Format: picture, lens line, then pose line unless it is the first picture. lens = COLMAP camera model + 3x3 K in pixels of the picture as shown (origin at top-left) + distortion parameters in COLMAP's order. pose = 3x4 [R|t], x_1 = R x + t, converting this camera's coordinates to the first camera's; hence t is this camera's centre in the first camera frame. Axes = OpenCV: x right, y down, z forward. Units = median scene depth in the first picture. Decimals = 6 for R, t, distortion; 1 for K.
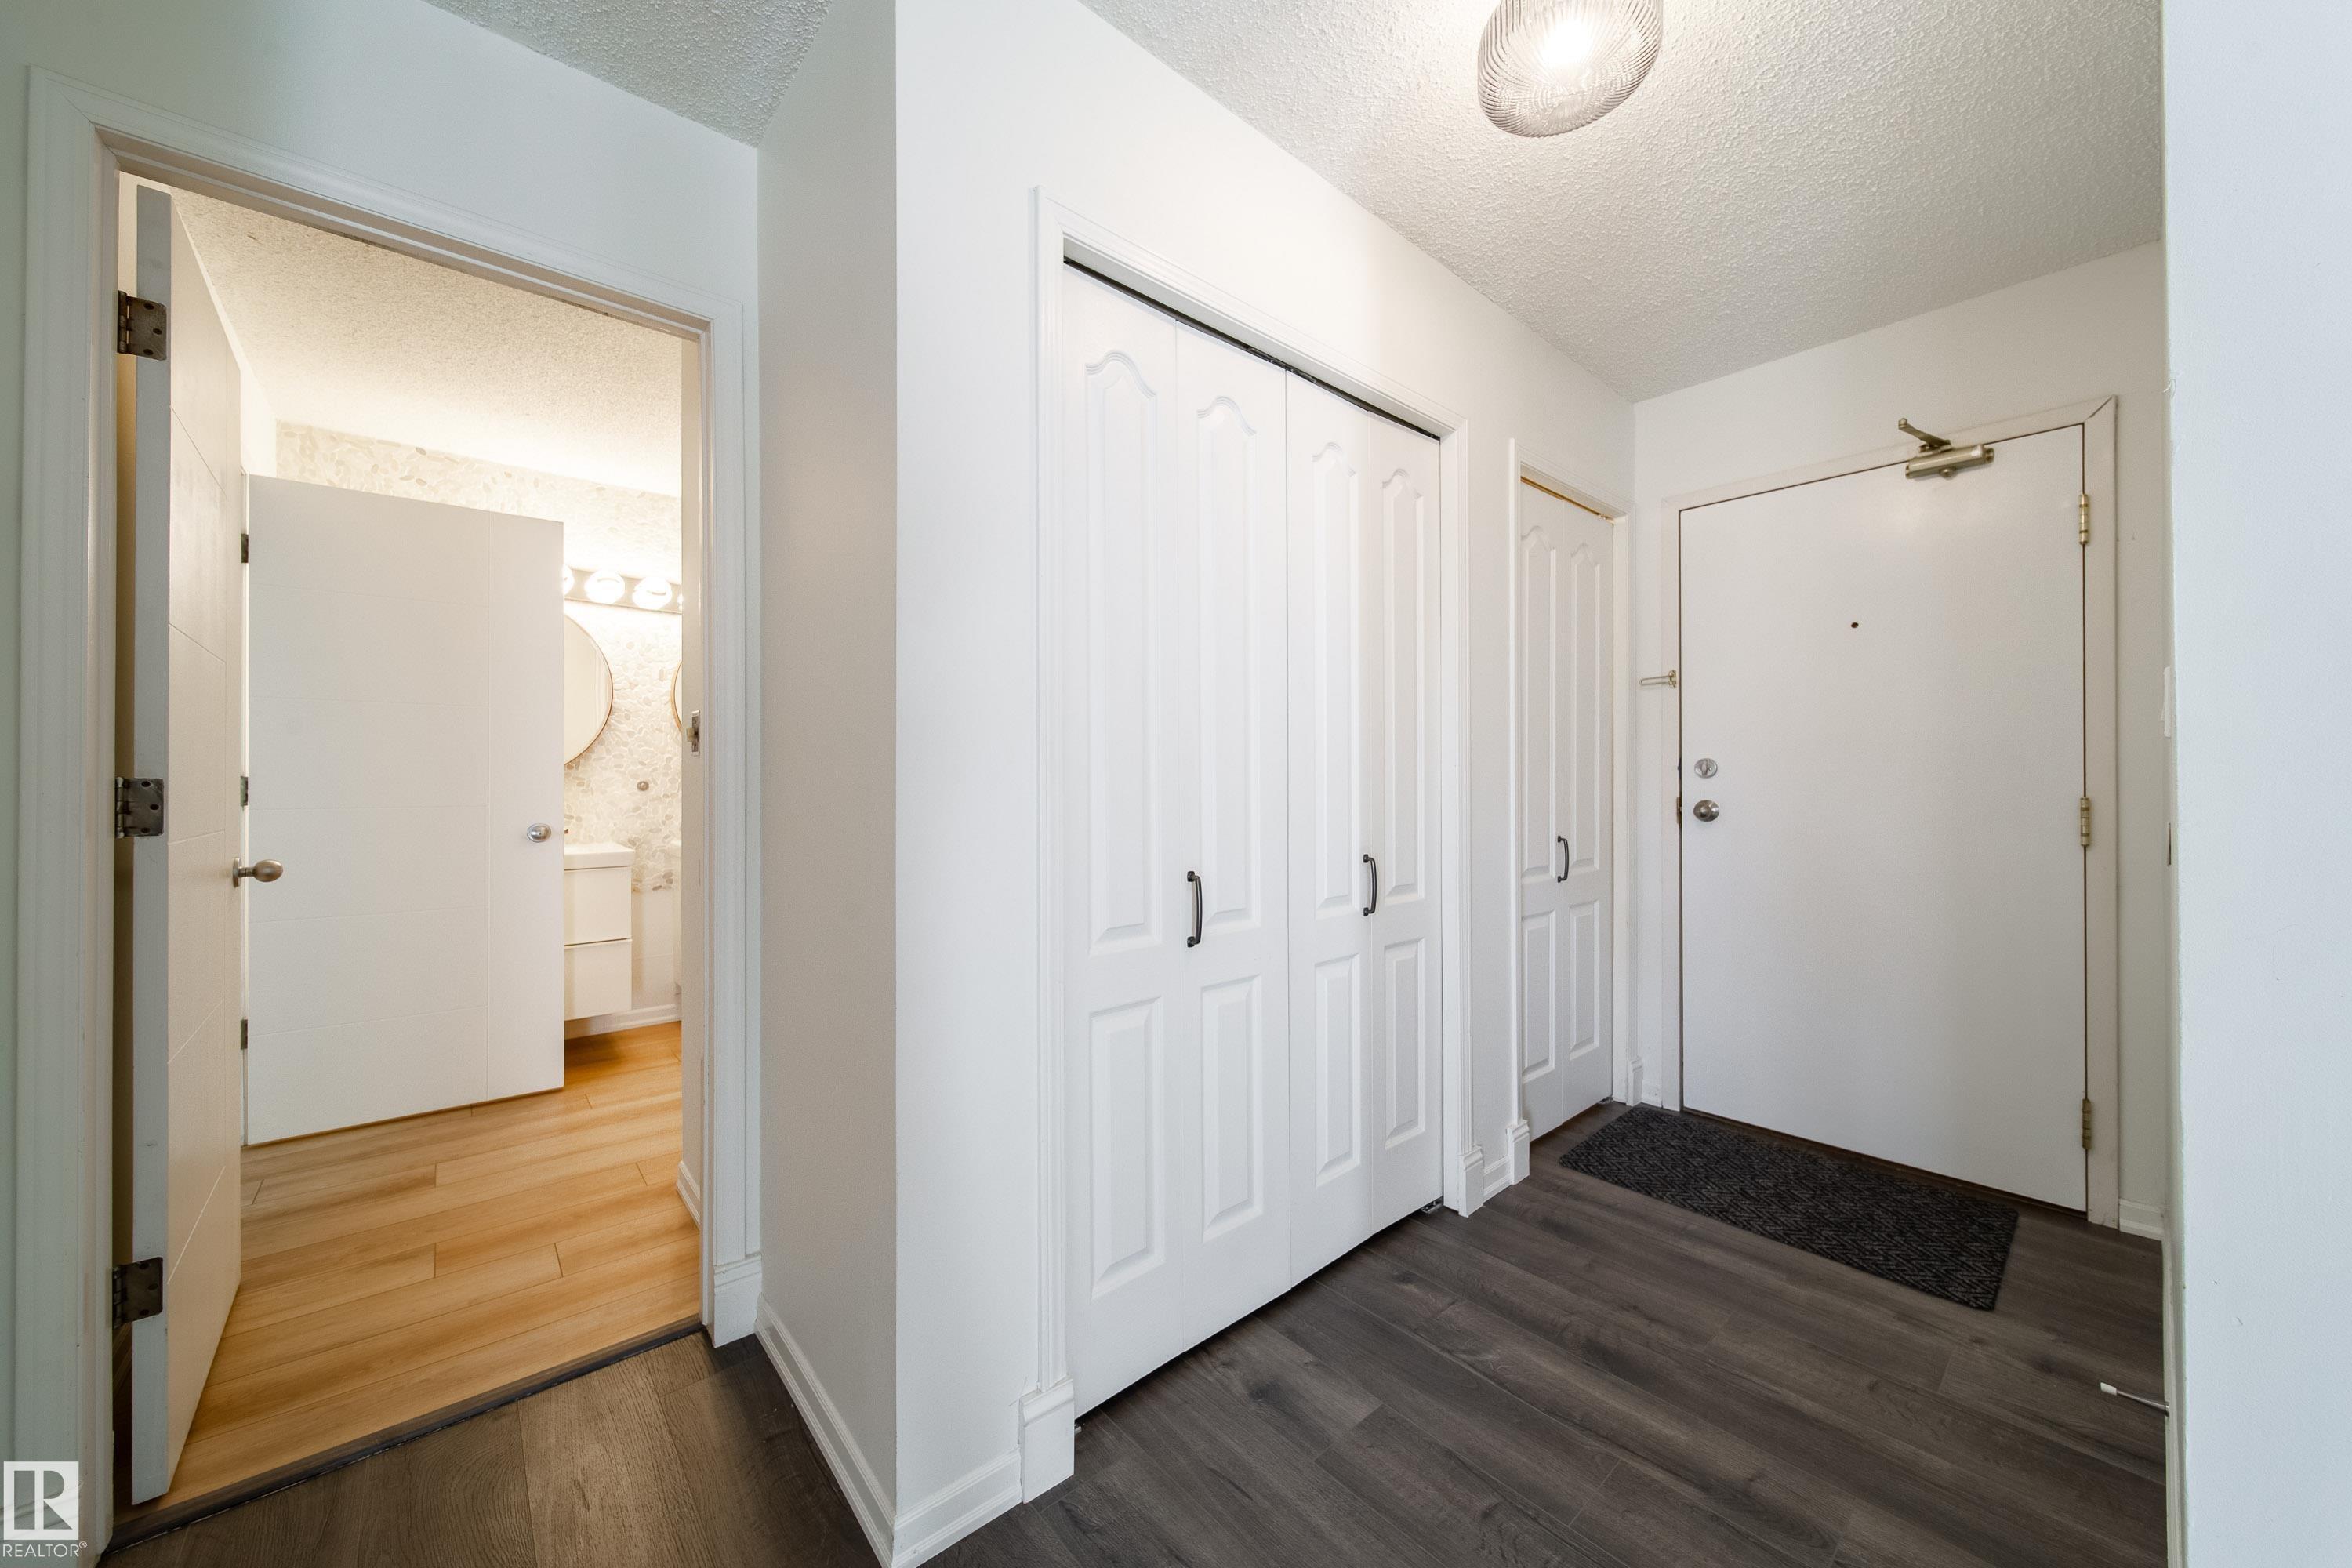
lens RADIAL K [[841.3, 0, 1183.7], [0, 841.3, 776.4], [0, 0, 1]] dist [0.002850, -0.001671]
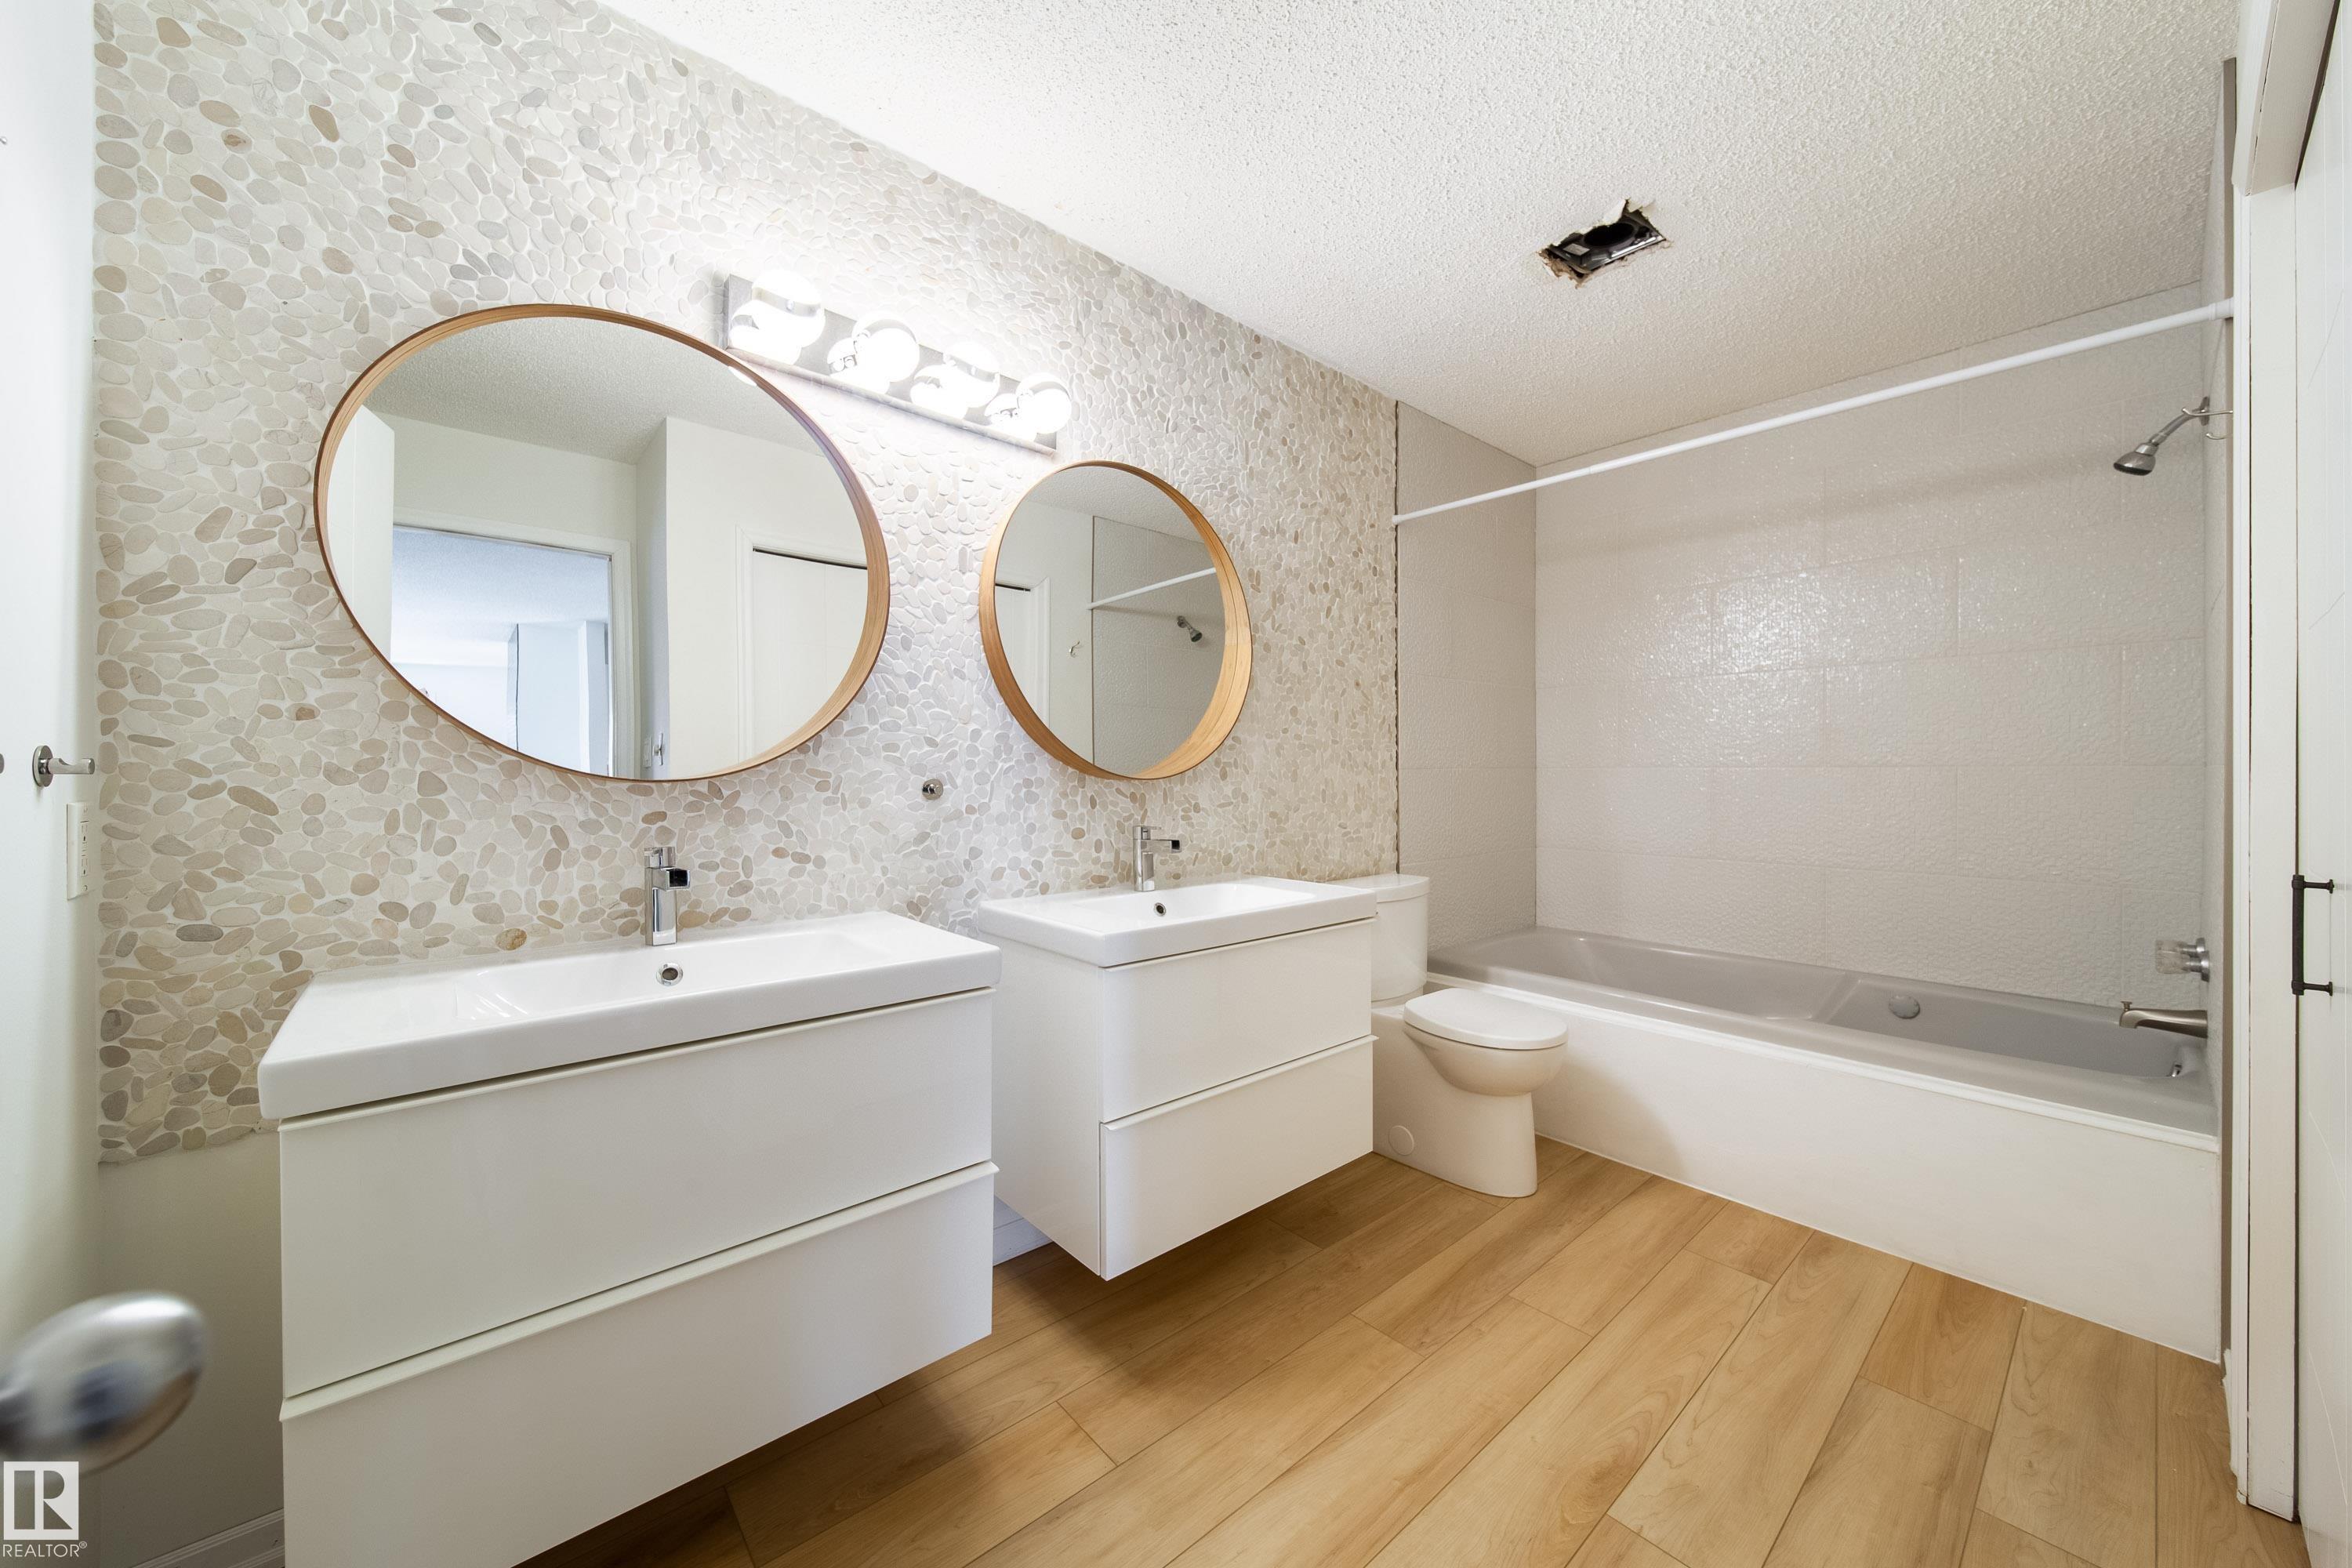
lens RADIAL K [[841.3, 0, 1183.7], [0, 841.3, 776.4], [0, 0, 1]] dist [0.002850, -0.001671]
pose [[0.999995, 0.002655, -0.001939, -0.503832], [-0.002644, 0.999980, 0.005681, 0.000916], [0.001954, -0.005676, 0.999982, 0.526985]]
